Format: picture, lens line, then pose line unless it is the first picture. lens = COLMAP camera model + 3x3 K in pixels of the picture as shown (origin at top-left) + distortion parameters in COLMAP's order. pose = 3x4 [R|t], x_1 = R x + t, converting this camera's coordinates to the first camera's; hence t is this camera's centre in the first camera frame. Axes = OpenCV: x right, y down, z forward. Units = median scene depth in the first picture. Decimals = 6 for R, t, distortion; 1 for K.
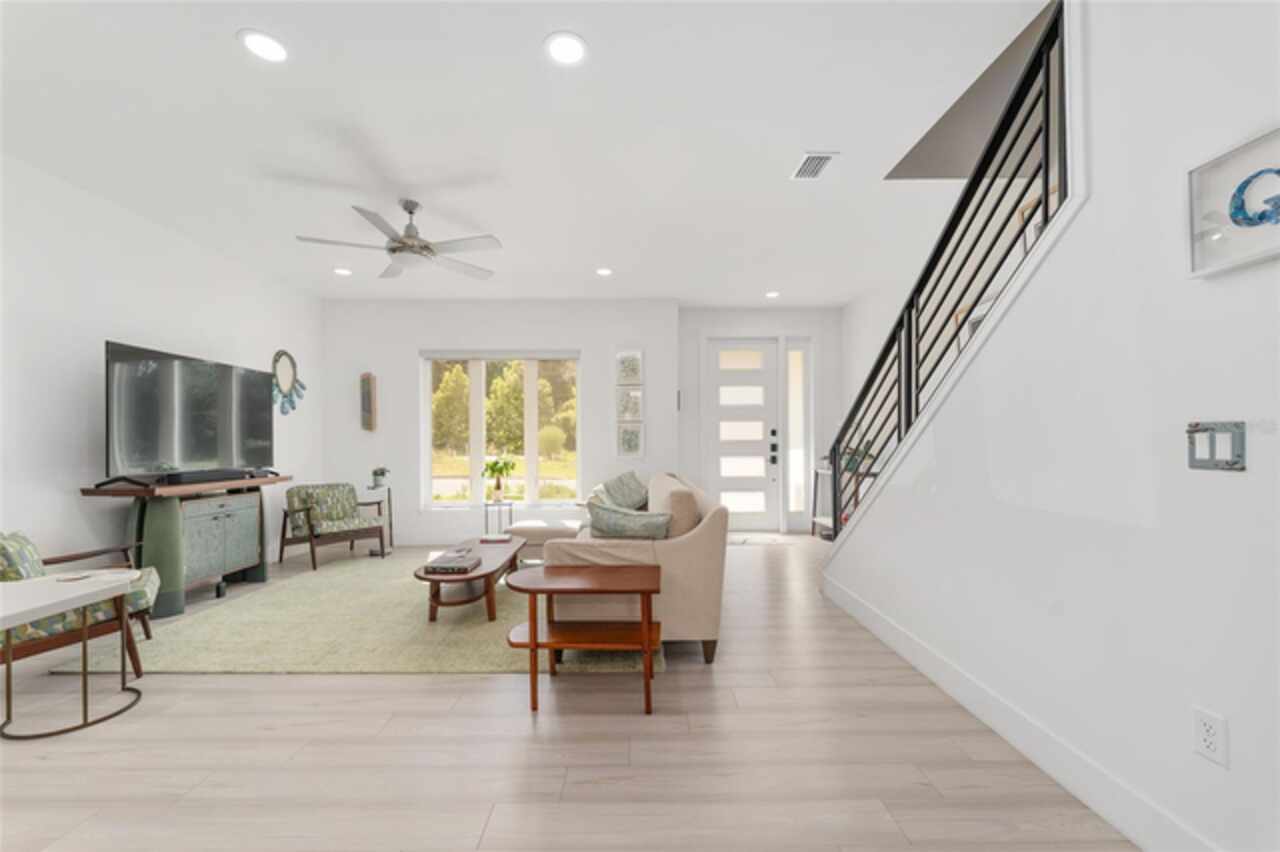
lens RADIAL K [[515.2, 0, 644.4], [0, 515.2, 438.1], [0, 0, 1]] dist [0.001012, -0.000044]
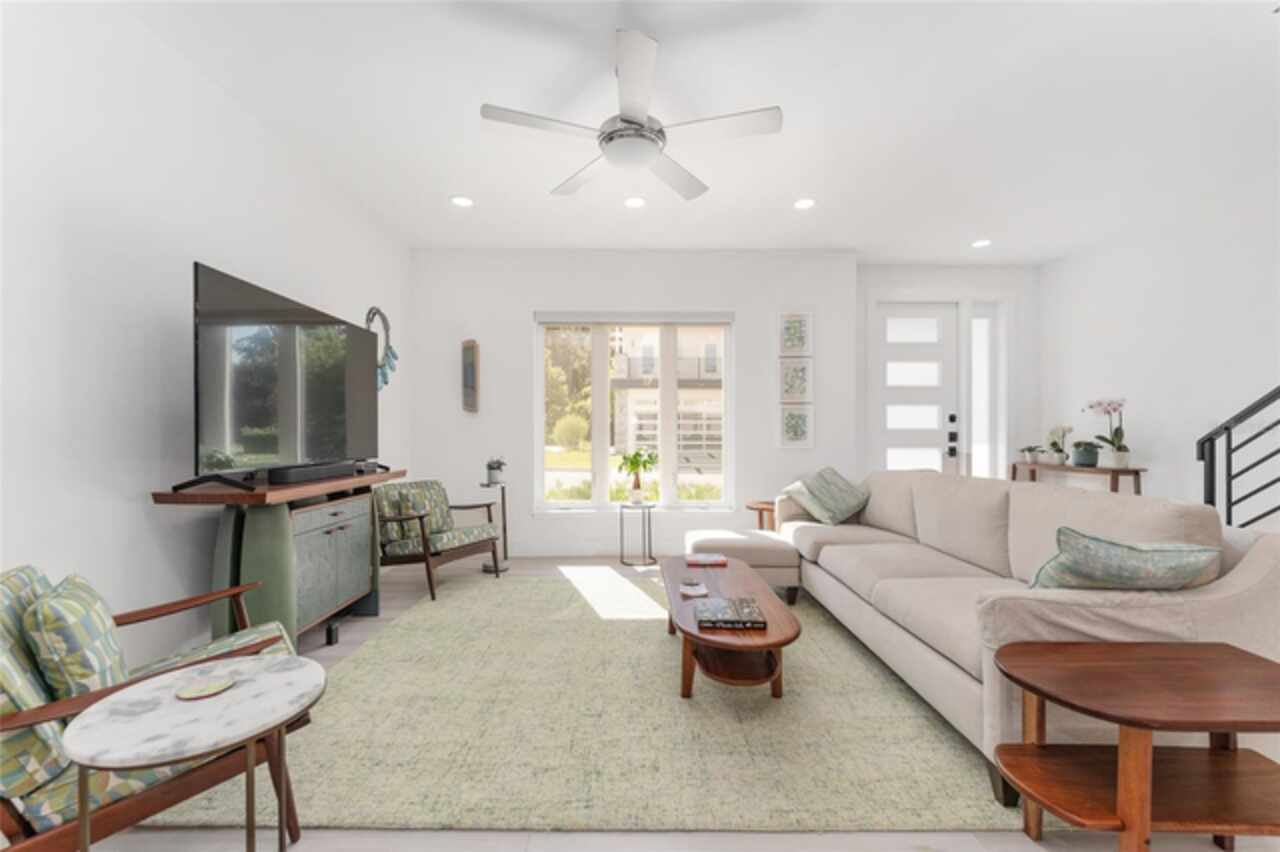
lens RADIAL K [[522.2, 0, 644.5], [0, 522.2, 432.1], [0, 0, 1]] dist [0.000105, 0.000230]
pose [[0.999987, 0.004969, -0.001233, -0.288092], [-0.004960, 0.999963, 0.007008, 0.008672], [0.001268, -0.007002, 0.999975, 0.210141]]
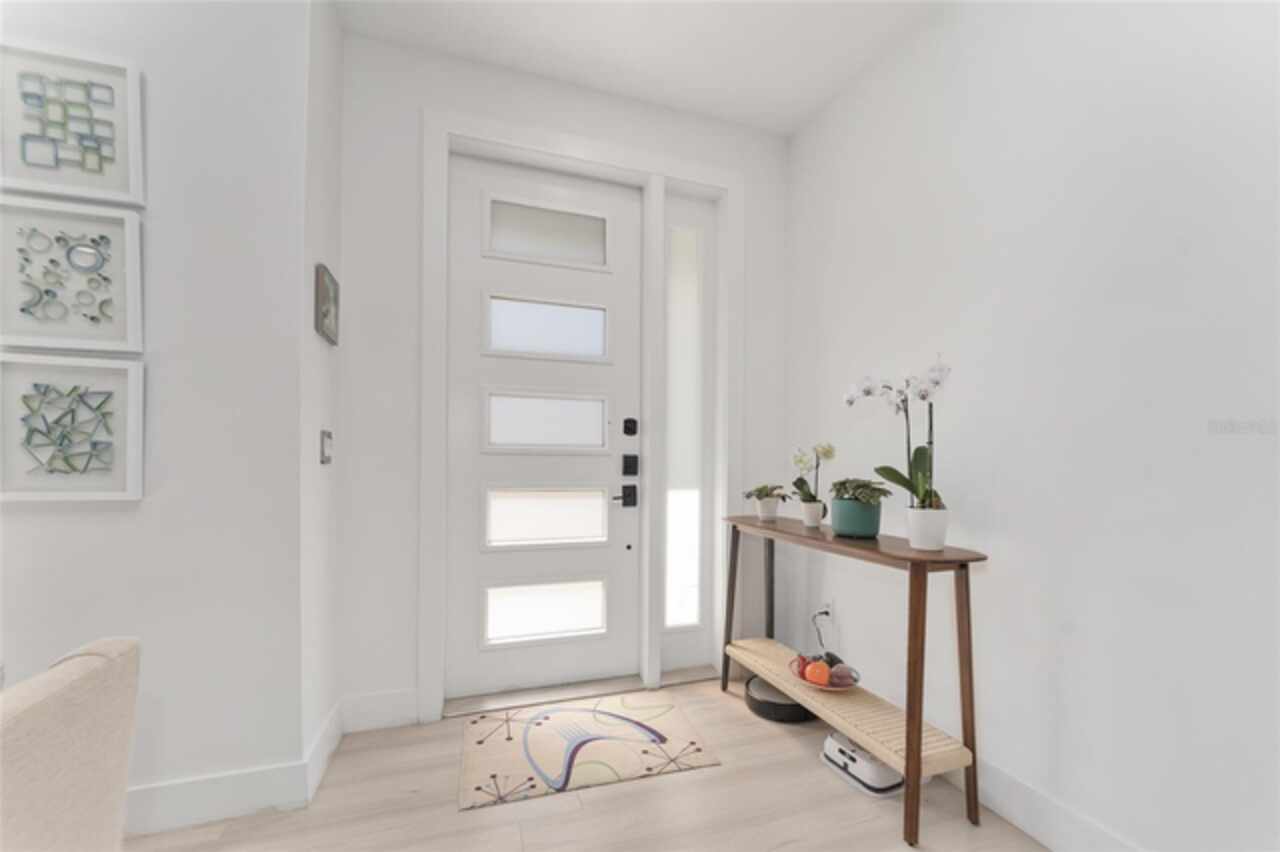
lens RADIAL K [[516.1, 0, 645.6], [0, 516.1, 453.8], [0, 0, 1]] dist [0.000433, 0.000216]
pose [[0.954285, 0.018995, 0.298293, 0.176103], [-0.019828, 0.999803, -0.000236, 0.011400], [-0.298239, -0.005689, 0.954474, 0.755872]]
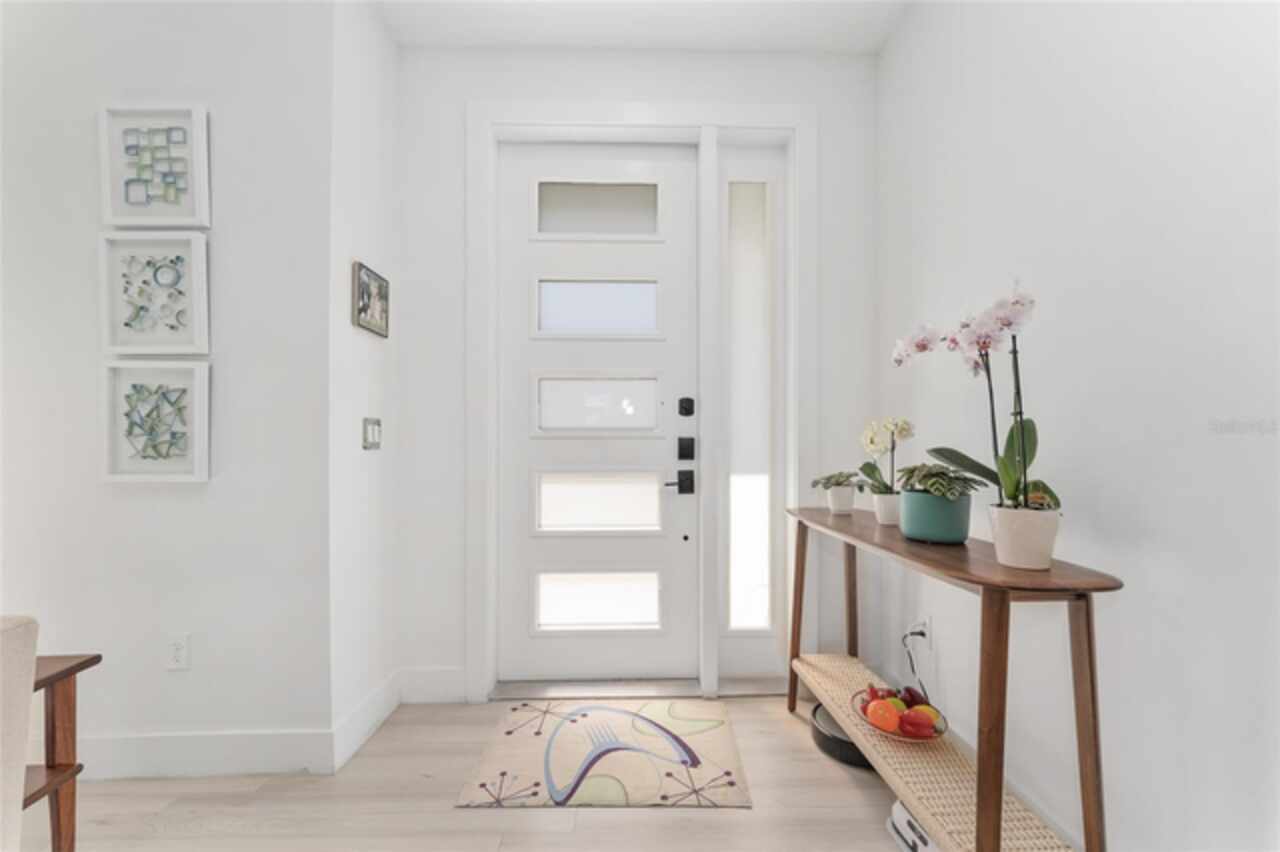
lens RADIAL K [[502.6, 0, 644.9], [0, 502.6, 436.6], [0, 0, 1]] dist [0.002248, 0.000119]
pose [[0.999983, 0.005788, 0.000442, 0.270808], [-0.005789, 0.999982, 0.001299, 0.011617], [-0.000435, -0.001301, 0.999999, 0.790146]]
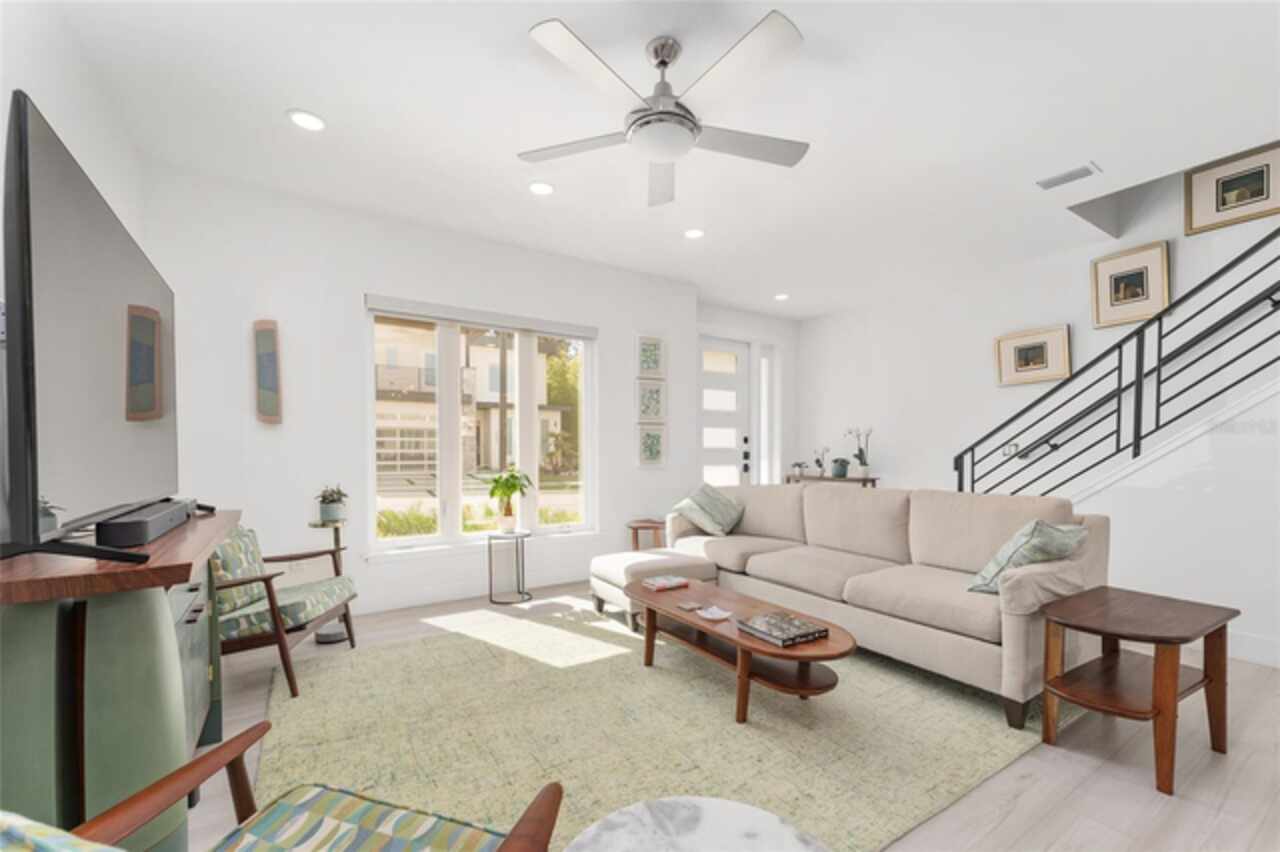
lens RADIAL K [[525.8, 0, 648.9], [0, 525.8, 457.1], [0, 0, 1]] dist [0.002944, 0.000373]
pose [[0.842807, -0.000745, 0.538216, -0.535001], [-0.008676, 0.999850, 0.014970, 0.009758], [-0.538146, -0.017286, 0.842674, 0.319337]]
